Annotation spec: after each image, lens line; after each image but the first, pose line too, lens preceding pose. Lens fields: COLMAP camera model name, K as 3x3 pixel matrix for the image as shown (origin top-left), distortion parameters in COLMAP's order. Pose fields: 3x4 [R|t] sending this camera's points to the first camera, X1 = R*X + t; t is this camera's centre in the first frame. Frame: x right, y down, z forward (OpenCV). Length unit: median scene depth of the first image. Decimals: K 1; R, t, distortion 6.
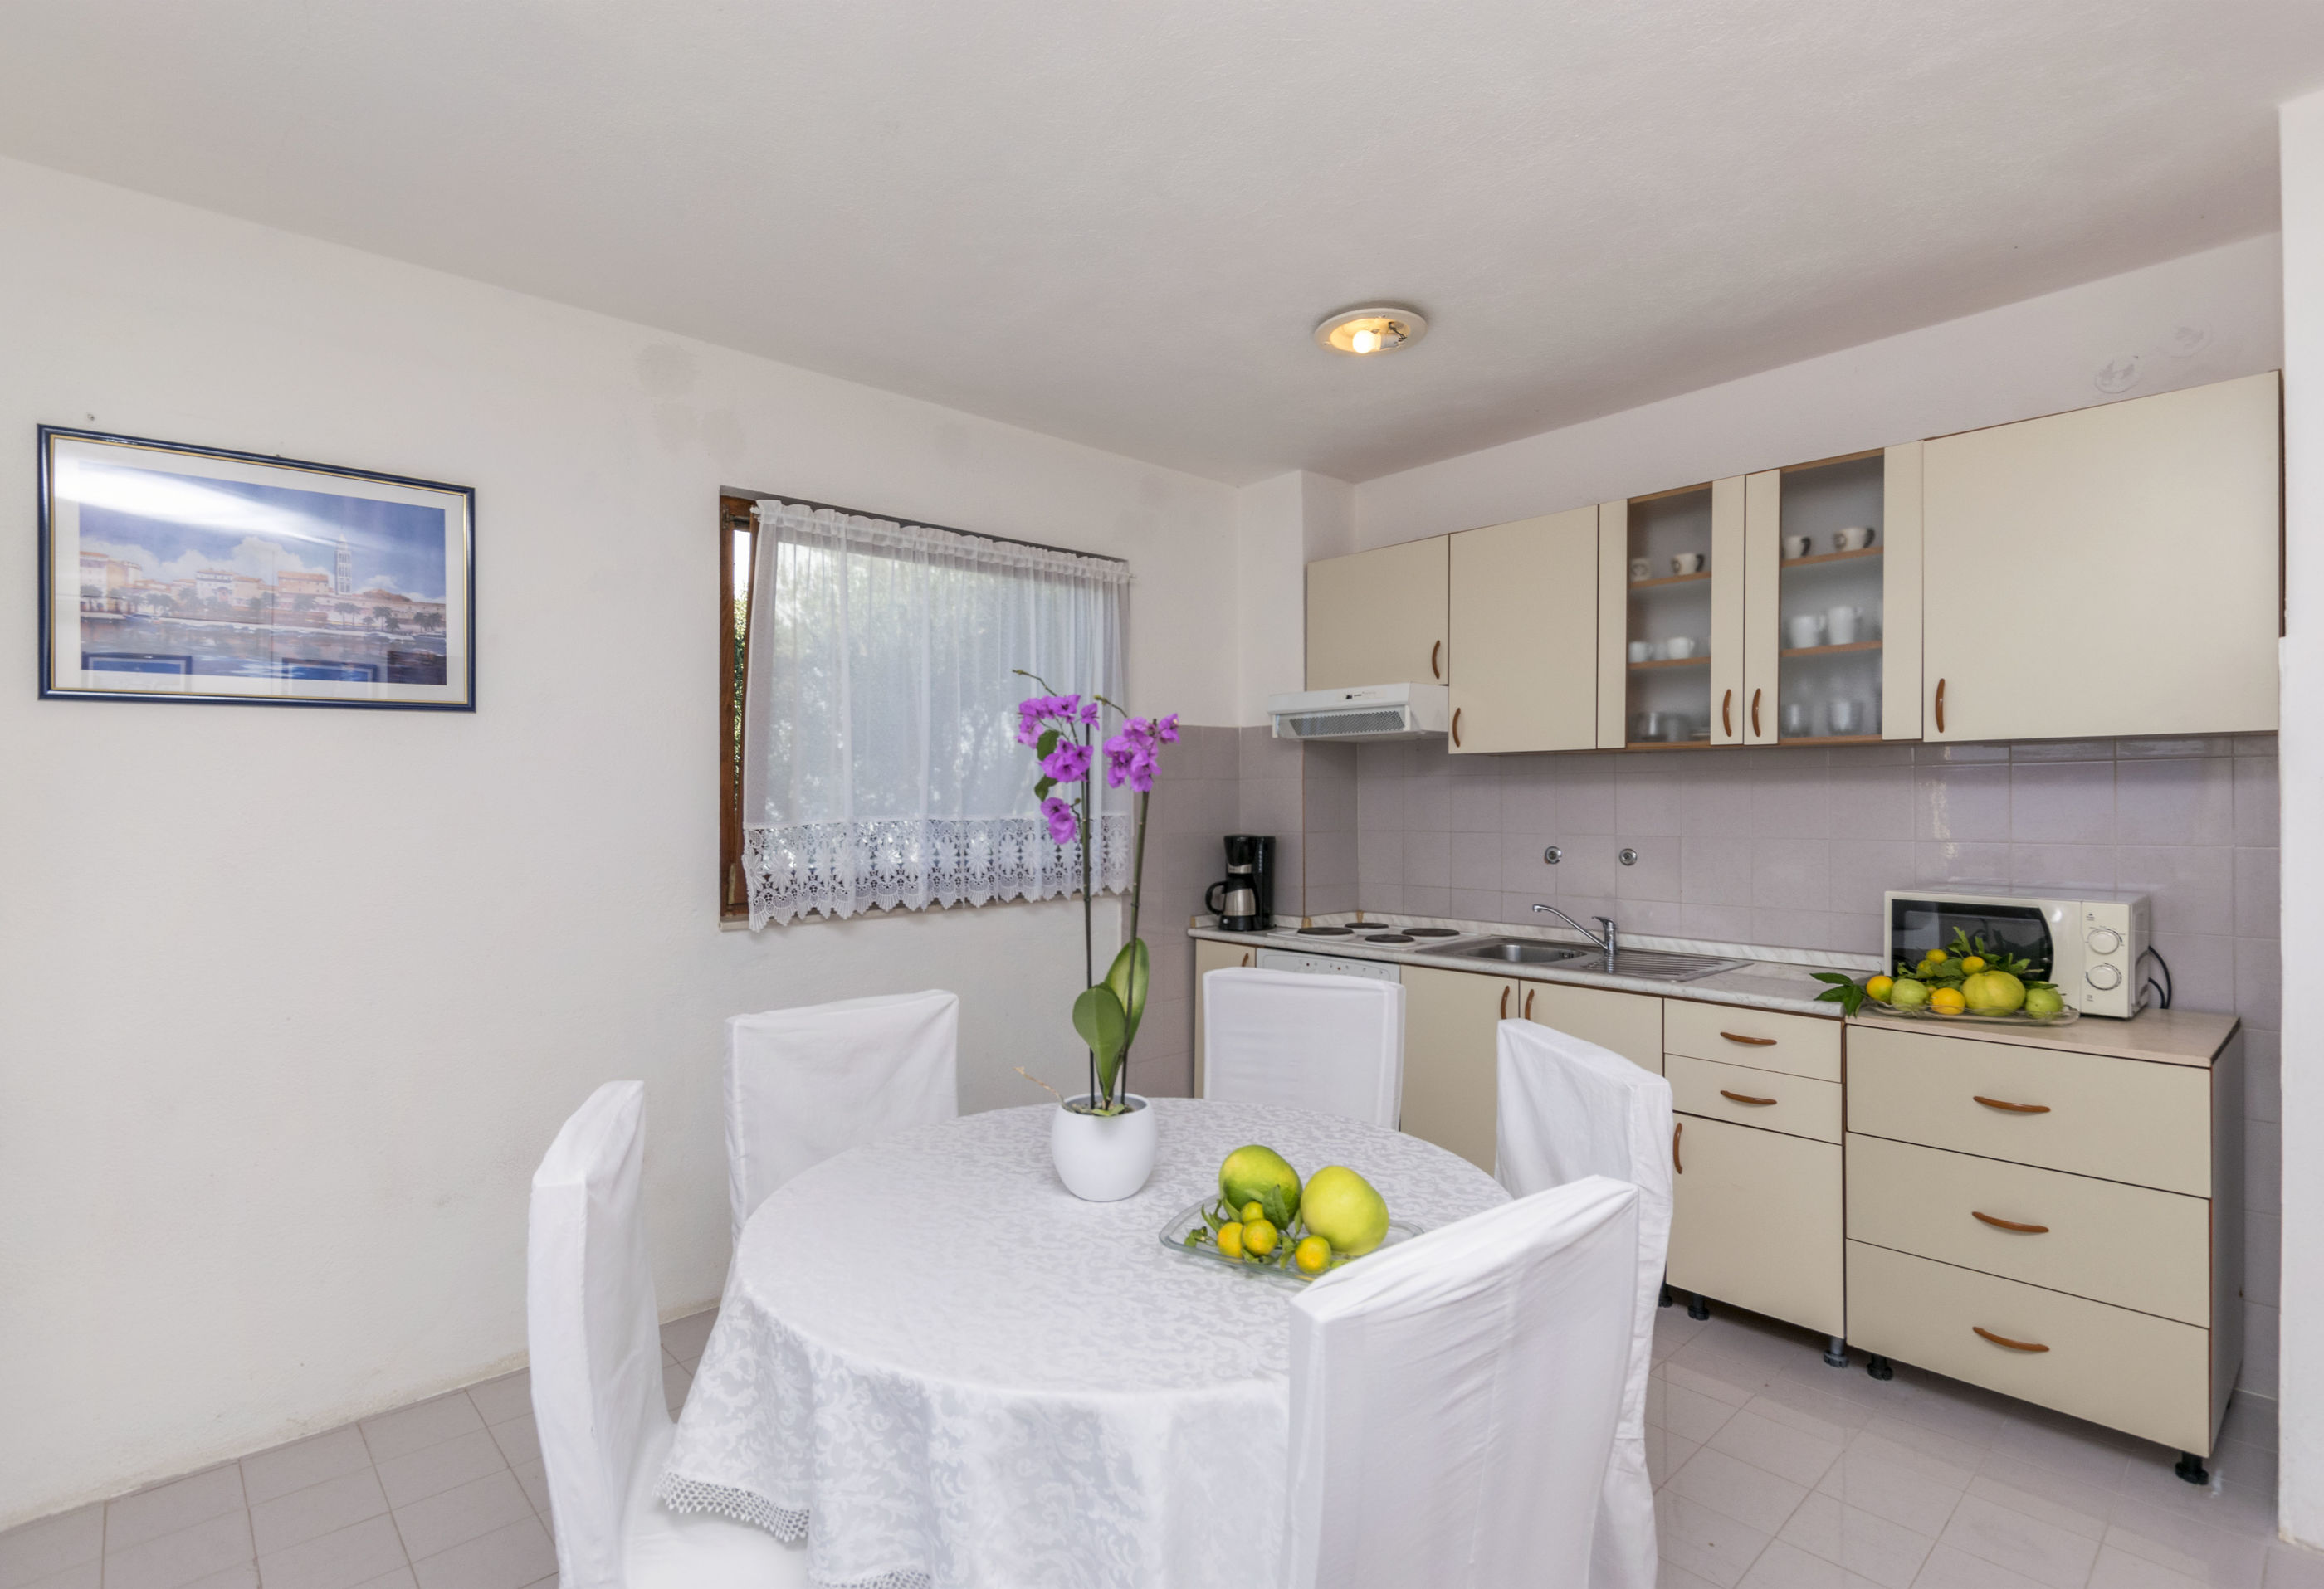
lens RADIAL K [[1145.7, 0, 1172.1], [0, 1145.7, 793.1], [0, 0, 1]] dist [0.018981, -0.000782]
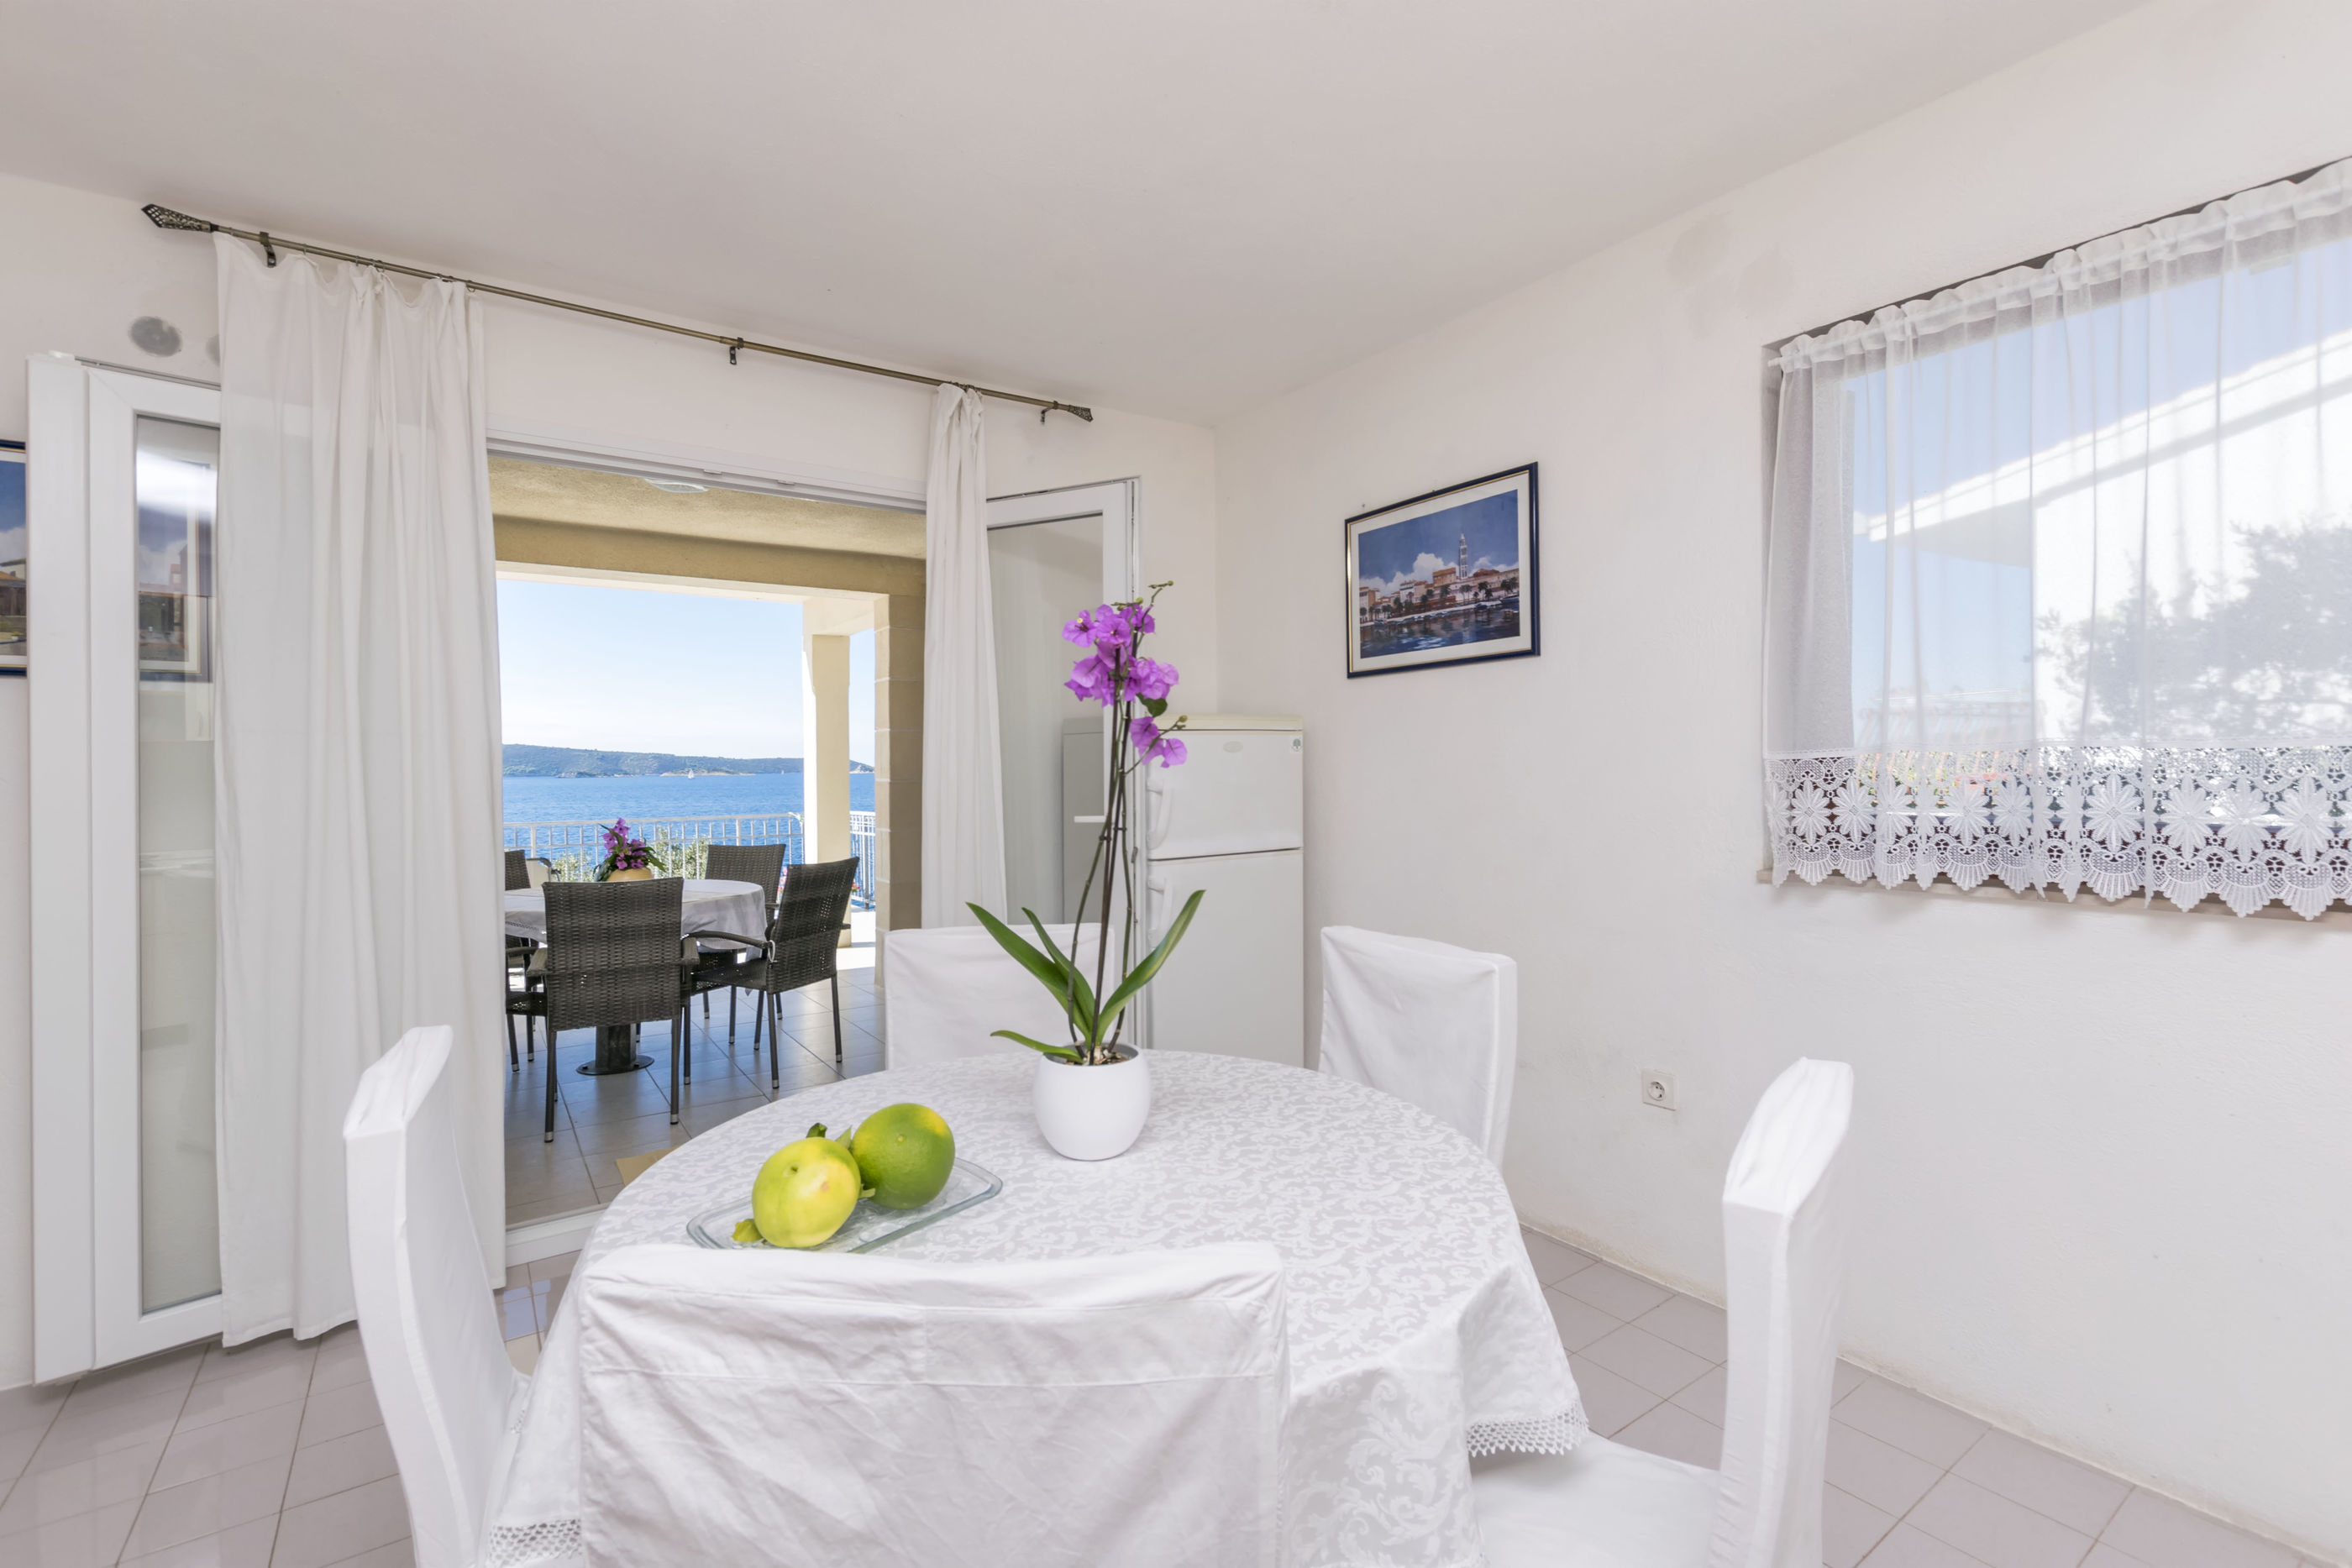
lens RADIAL K [[1031.3, 0, 1197.3], [0, 1031.3, 783.3], [0, 0, 1]] dist [0.010594, -0.003603]
pose [[-0.124296, 0.019261, -0.992058, 0.590875], [0.008297, 0.999797, 0.018372, 0.045359], [0.992210, -0.005948, -0.124431, 0.991011]]
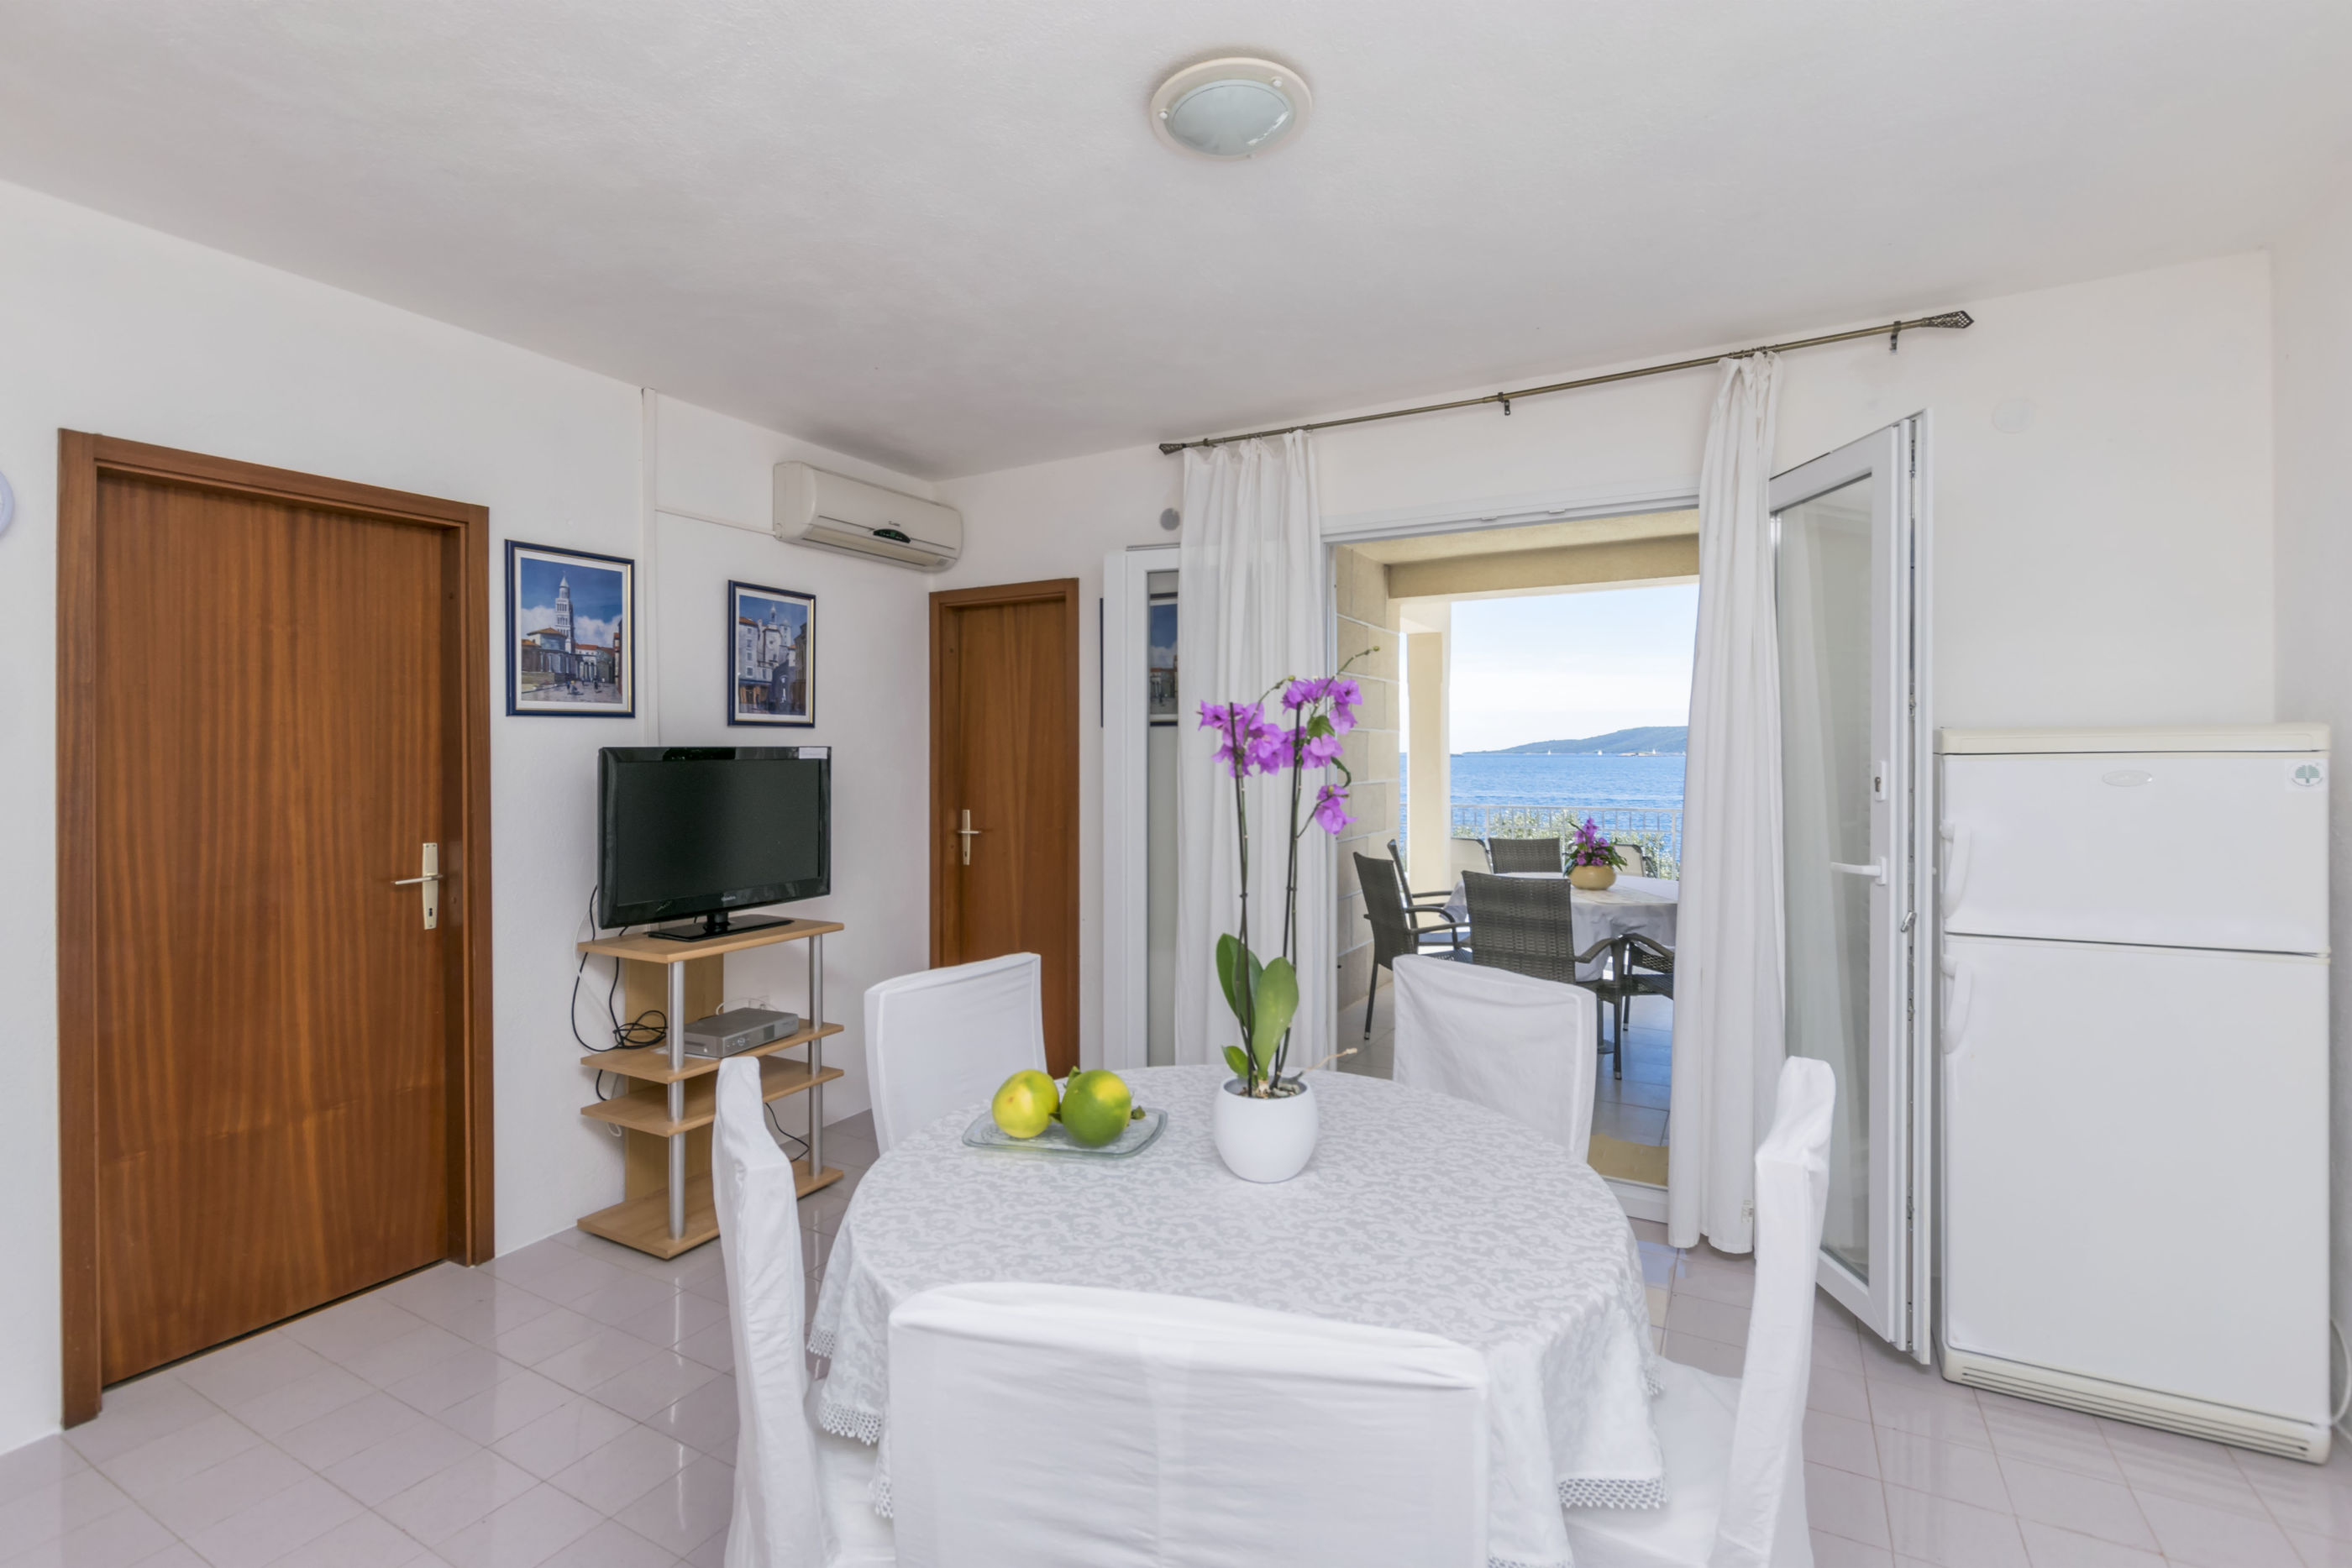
lens RADIAL K [[1103.1, 0, 1189.7], [0, 1103.1, 768.7], [0, 0, 1]] dist [0.007094, -0.002901]
pose [[-0.951854, 0.009118, -0.306416, 0.211907], [0.003152, 0.999796, 0.019961, -0.015653], [0.306536, 0.018035, -0.951688, 1.608400]]
